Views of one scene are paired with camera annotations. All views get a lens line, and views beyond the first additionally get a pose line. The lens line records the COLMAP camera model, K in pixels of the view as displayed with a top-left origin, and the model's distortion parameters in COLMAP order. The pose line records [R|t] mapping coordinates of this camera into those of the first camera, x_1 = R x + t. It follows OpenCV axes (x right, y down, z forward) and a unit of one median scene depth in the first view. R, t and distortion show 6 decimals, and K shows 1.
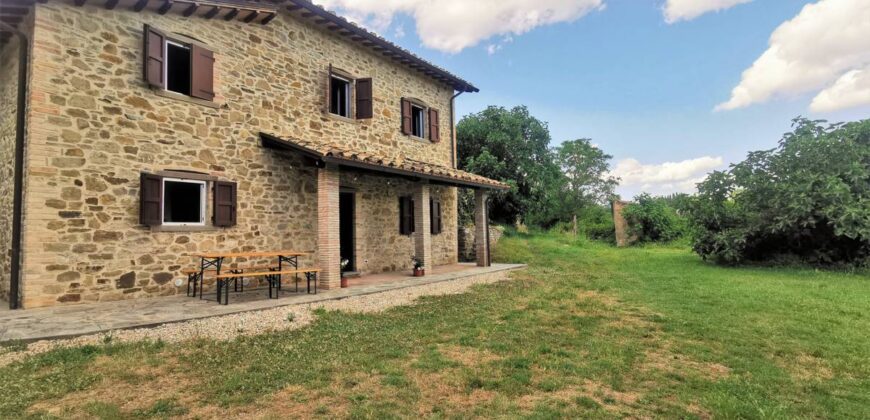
lens RADIAL K [[420.7, 0, 442.3], [0, 420.7, 205.1], [0, 0, 1]] dist [-0.019676, 0.020878]
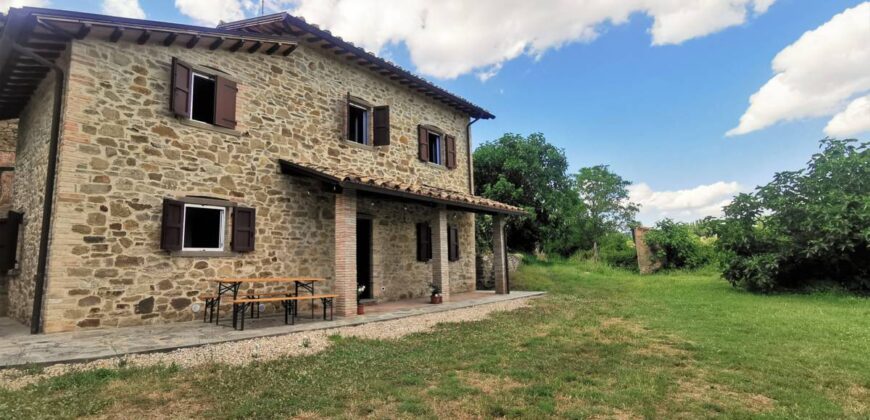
lens RADIAL K [[420.7, 0, 442.1], [0, 420.7, 205.1], [0, 0, 1]] dist [-0.019676, 0.020878]
pose [[0.999127, -0.009806, -0.040602, -0.000513], [0.006938, 0.997510, -0.070185, 0.011955], [0.041189, 0.069842, 0.996707, 0.010403]]
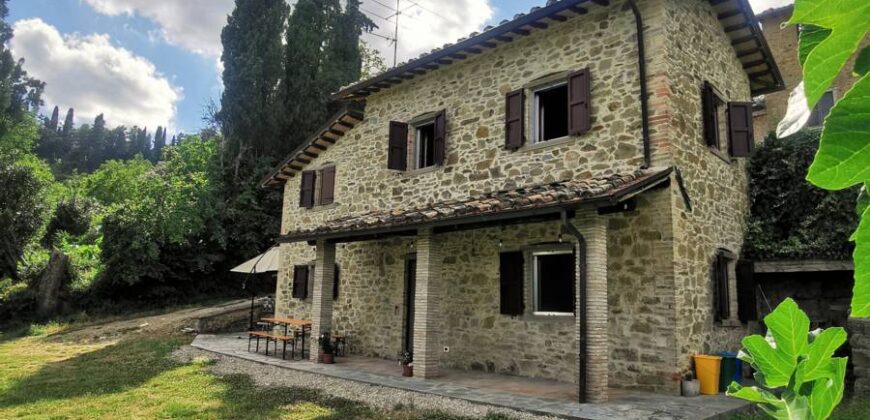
lens RADIAL K [[560.8, 0, 435.9], [0, 560.8, 213.3], [0, 0, 1]] dist [-0.058063, 0.055006]
pose [[-0.142768, -0.147799, -0.978659, 1.064262], [0.046359, 0.986704, -0.155777, 0.067611], [0.988670, -0.067610, -0.134018, 1.481321]]
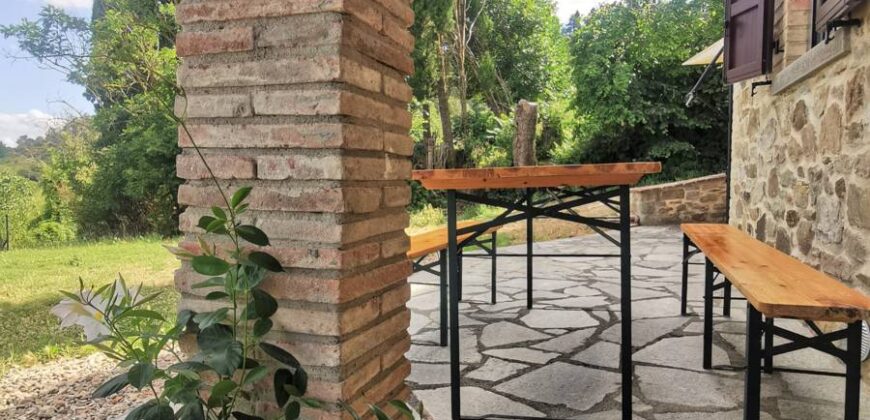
lens RADIAL K [[628.1, 0, 430.8], [0, 628.1, 218.5], [0, 0, 1]] dist [-0.027918, 0.009440]
pose [[-0.948268, 0.031547, -0.315898, -0.168941], [0.035810, 0.999329, -0.007698, 0.138552], [0.315443, -0.018612, -0.948762, 1.245889]]
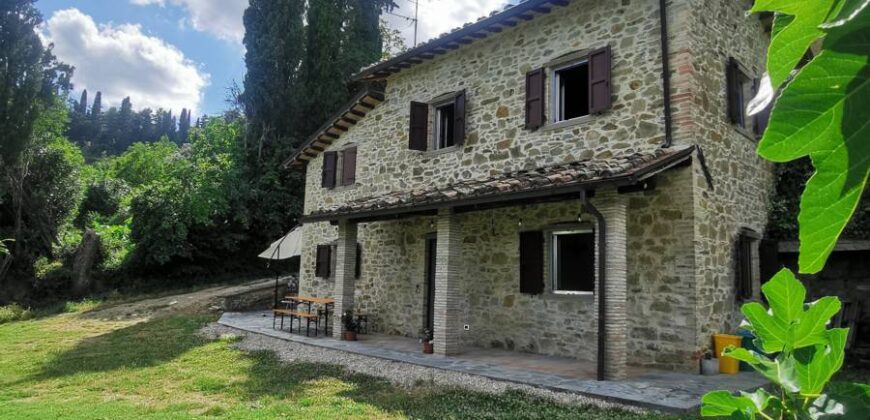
lens RADIAL K [[560.8, 0, 434.9], [0, 560.8, 212.4], [0, 0, 1]] dist [-0.058063, 0.055006]
pose [[-0.182535, -0.114774, -0.976477, 1.073375], [0.042951, 0.991284, -0.124544, 0.070661], [0.982261, -0.064674, -0.176015, 1.485902]]
